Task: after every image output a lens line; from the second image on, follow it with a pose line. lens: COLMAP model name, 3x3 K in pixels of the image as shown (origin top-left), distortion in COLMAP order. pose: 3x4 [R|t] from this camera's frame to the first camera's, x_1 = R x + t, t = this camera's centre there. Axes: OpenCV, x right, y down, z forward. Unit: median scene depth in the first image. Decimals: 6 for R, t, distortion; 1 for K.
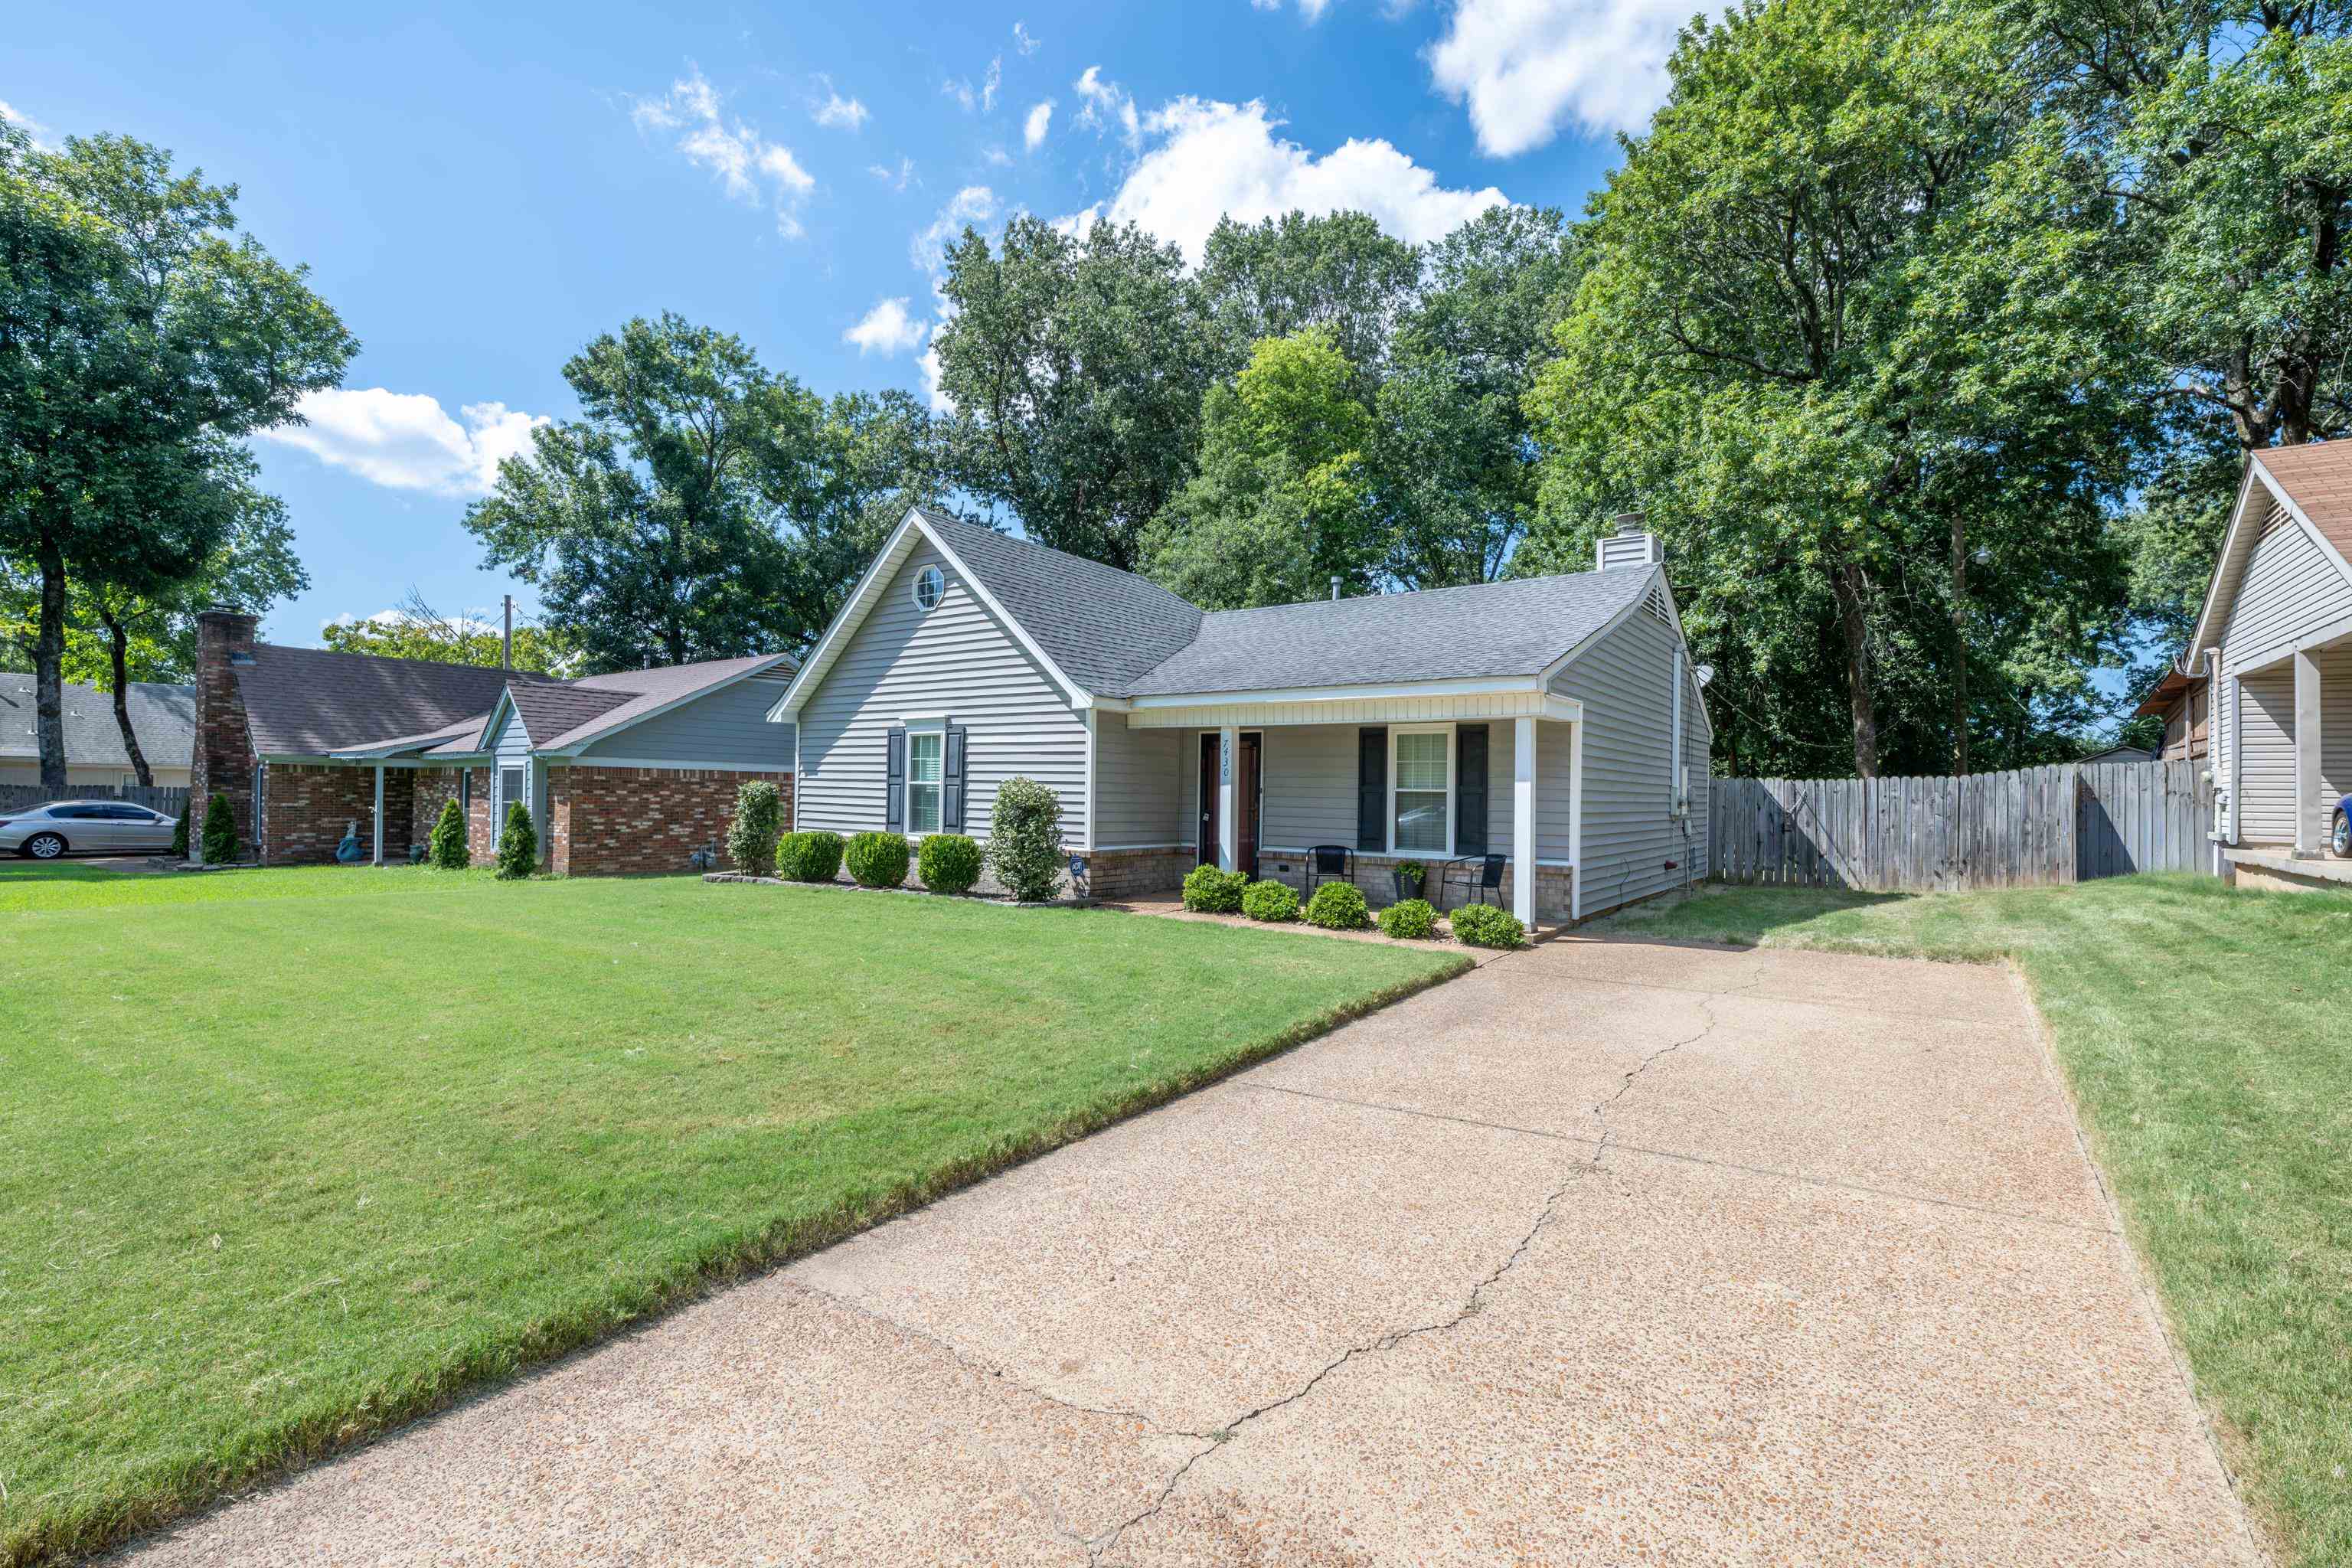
lens RADIAL K [[1032.0, 0, 1144.2], [0, 1032.0, 790.3], [0, 0, 1]] dist [-0.001082, -0.000222]
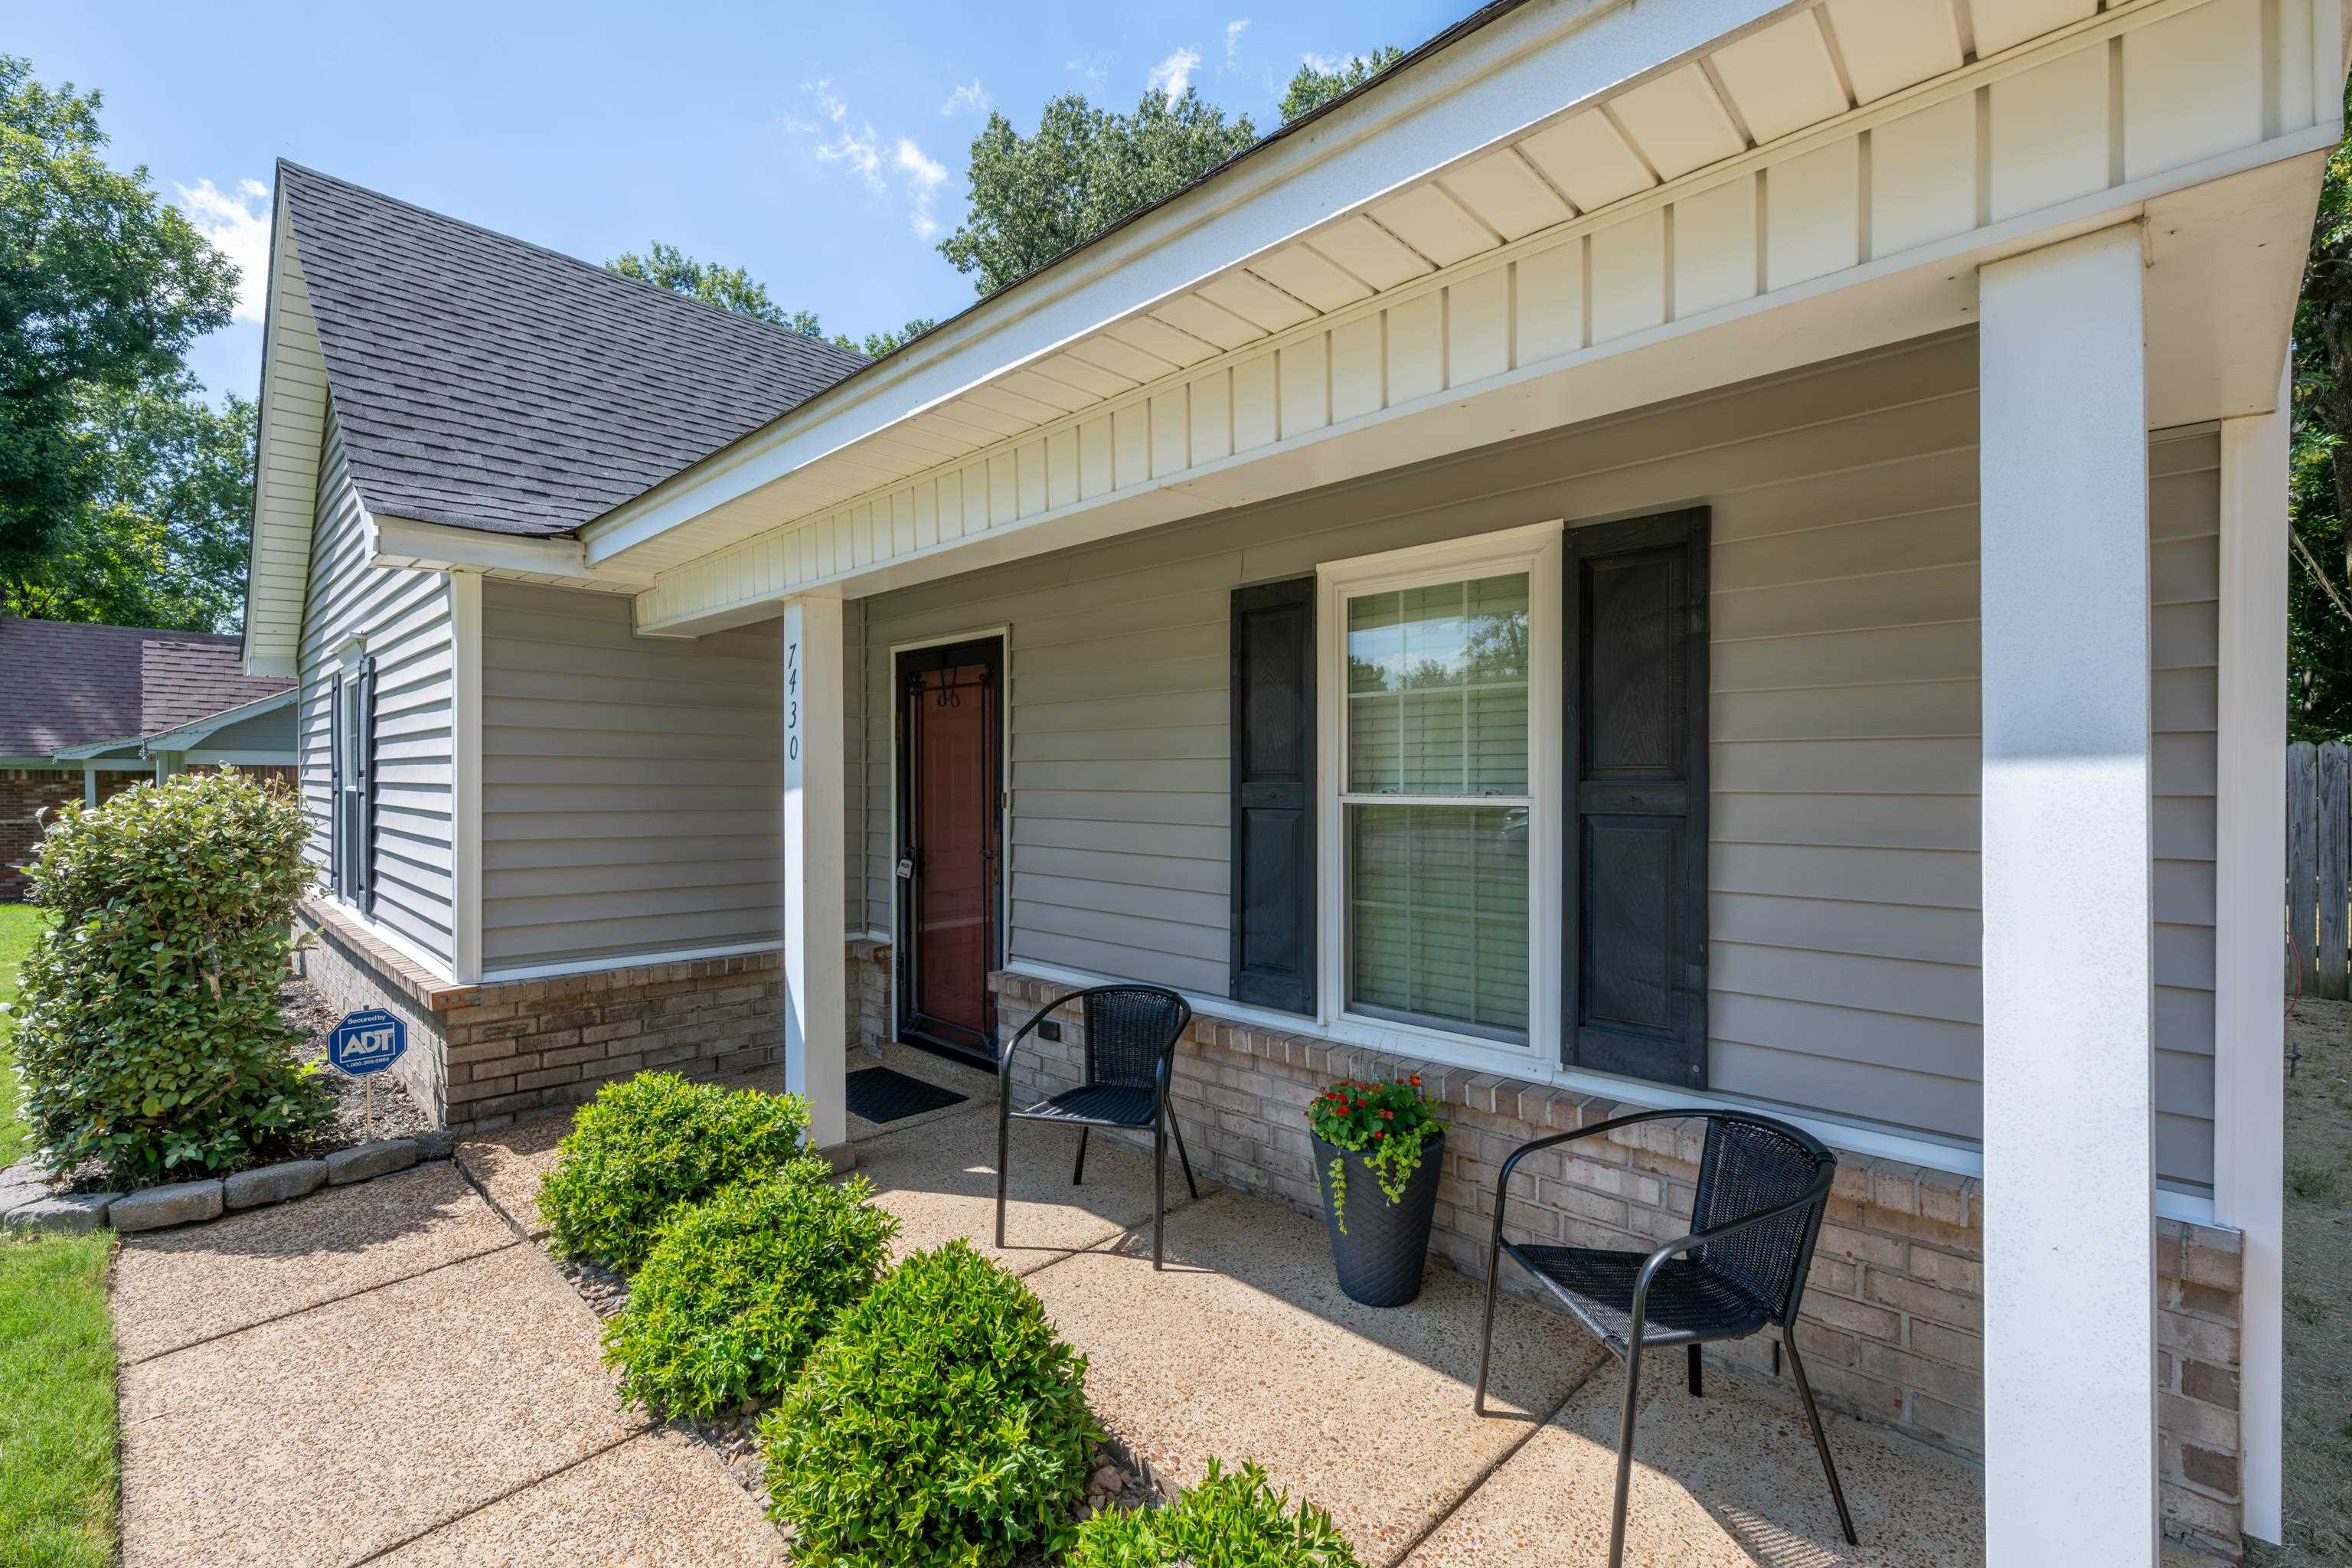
lens RADIAL K [[1032.0, 0, 1144.2], [0, 1032.0, 790.3], [0, 0, 1]] dist [-0.001082, -0.000222]
pose [[0.990302, -0.013747, -0.138251, 0.219942], [0.014847, 0.999866, 0.006925, -0.004650], [0.138137, -0.008910, 0.990373, 0.691726]]
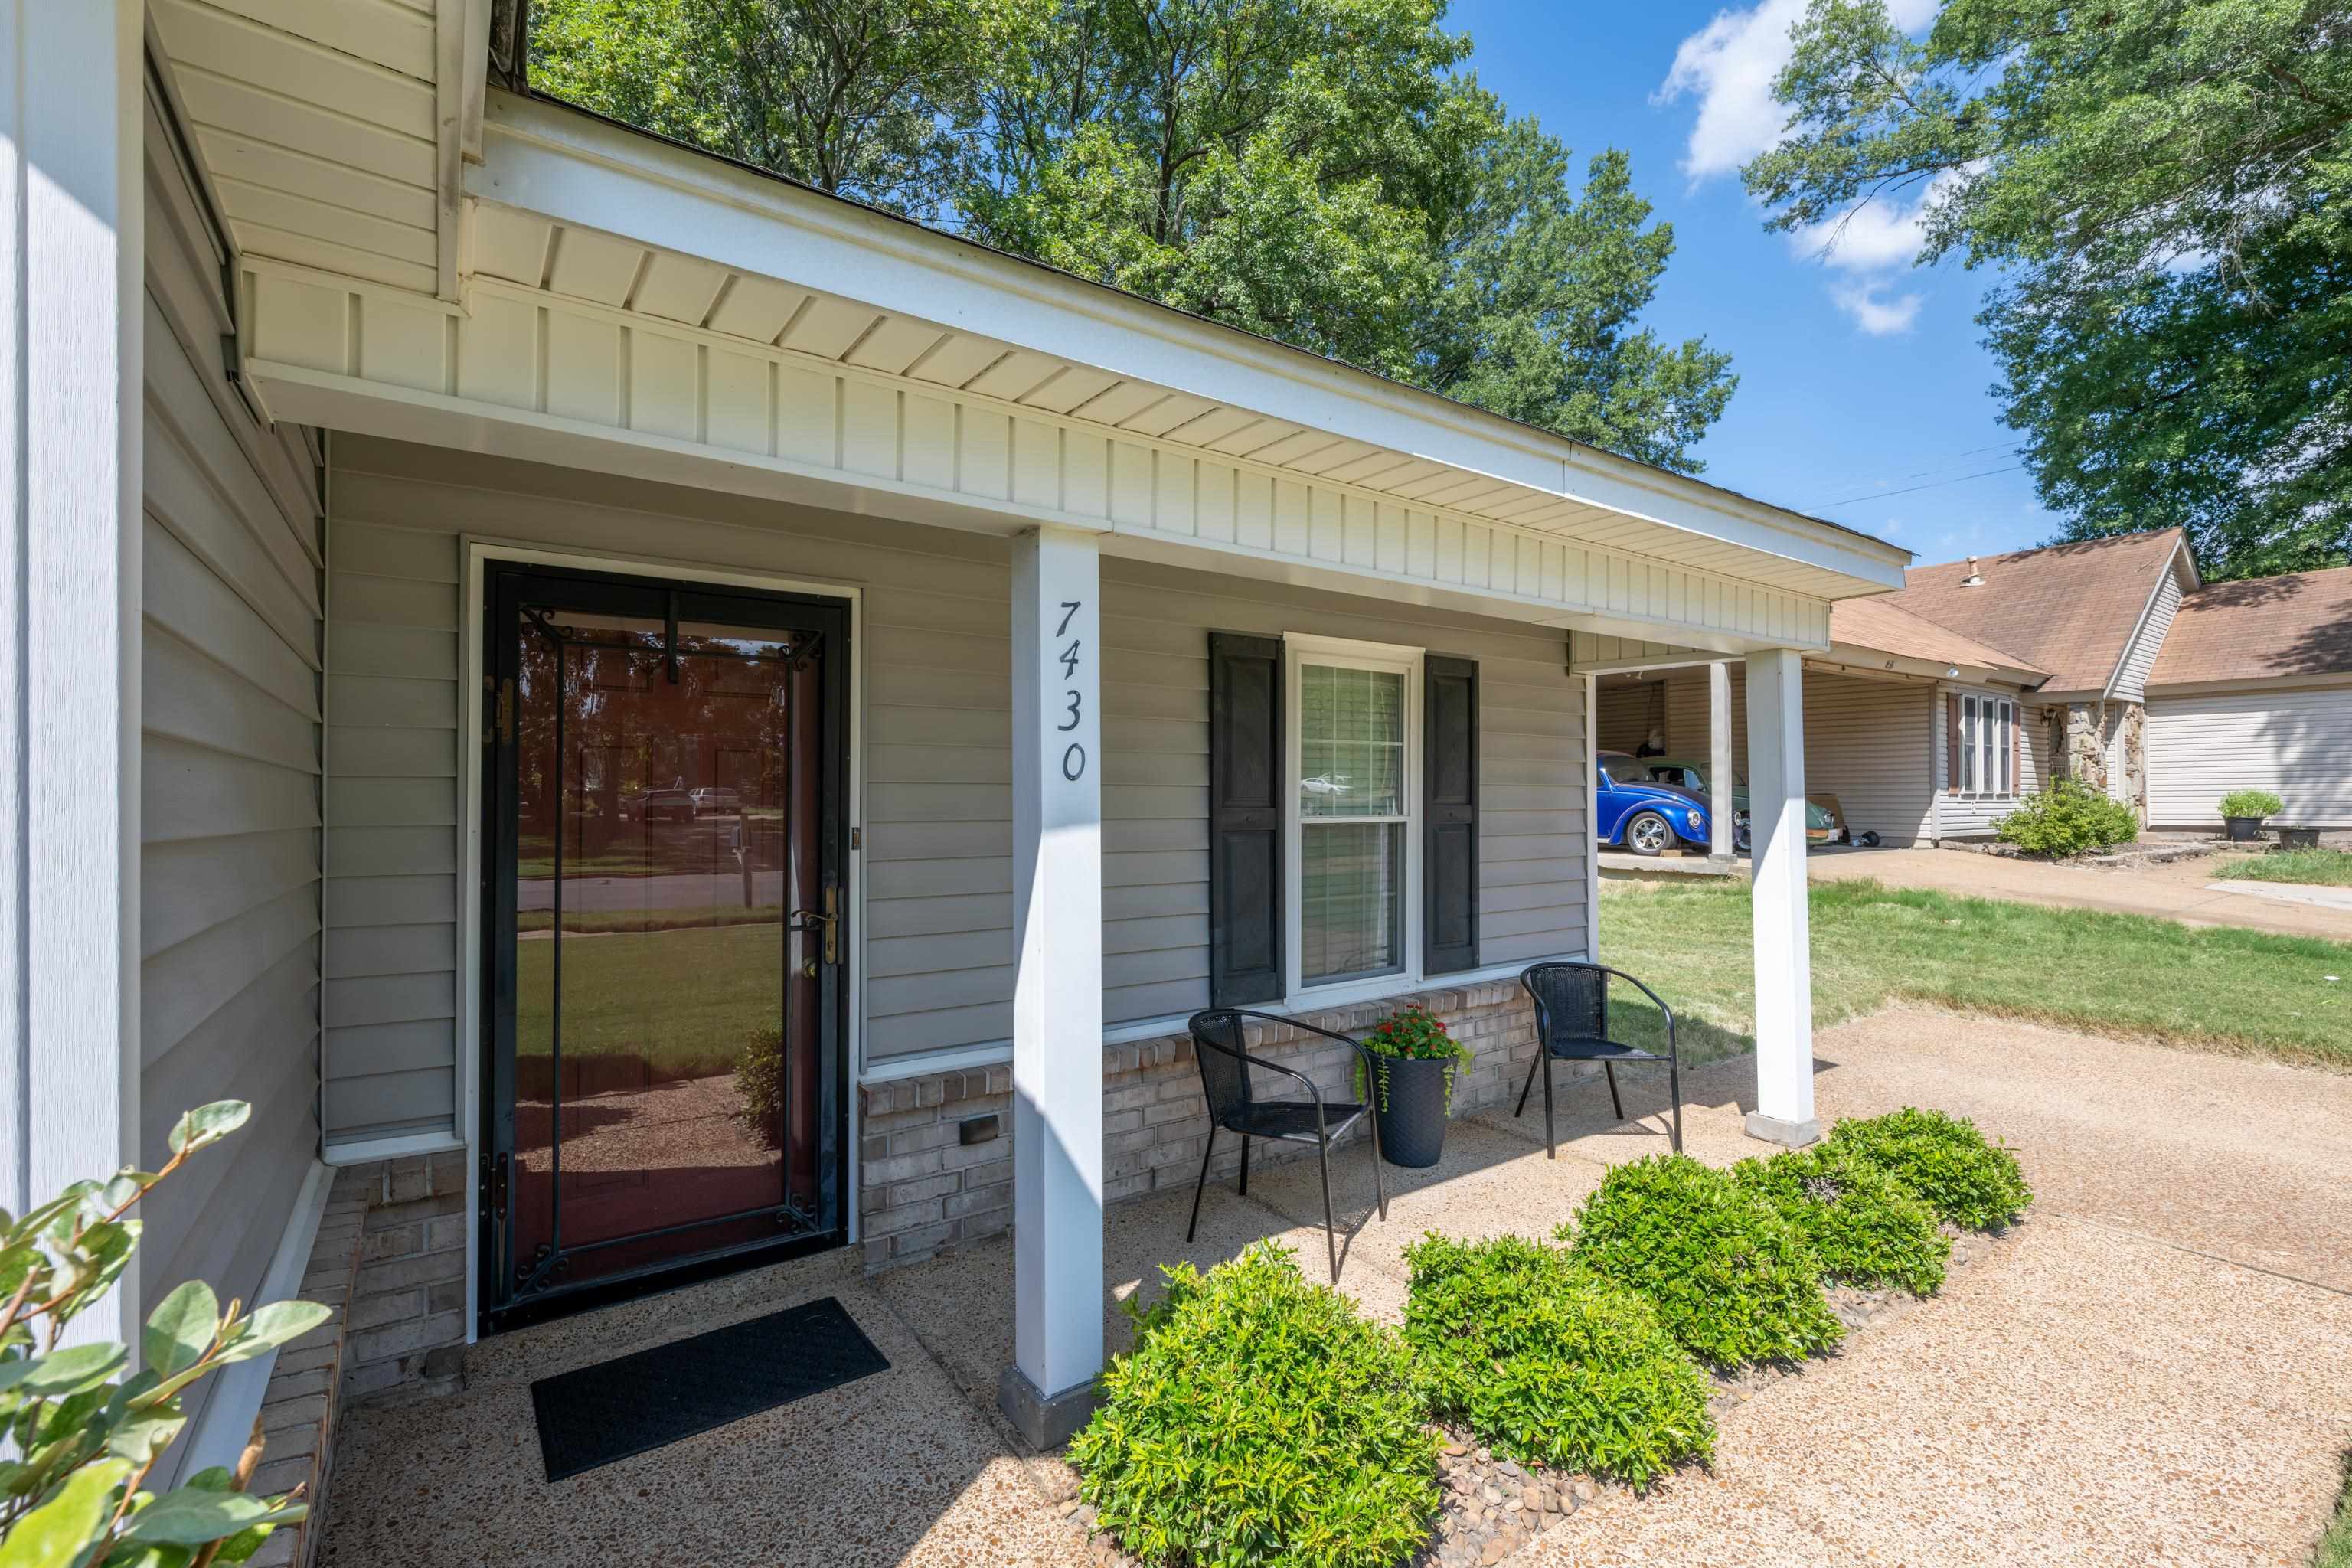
lens RADIAL K [[1020.7, 0, 1179.8], [0, 1020.7, 792.9], [0, 0, 1]] dist [-0.002574, -0.000301]
pose [[0.302214, -0.019156, 0.953048, -0.096282], [0.000368, 0.999800, 0.019979, -0.015722], [-0.953240, -0.005687, 0.302161, 0.898415]]
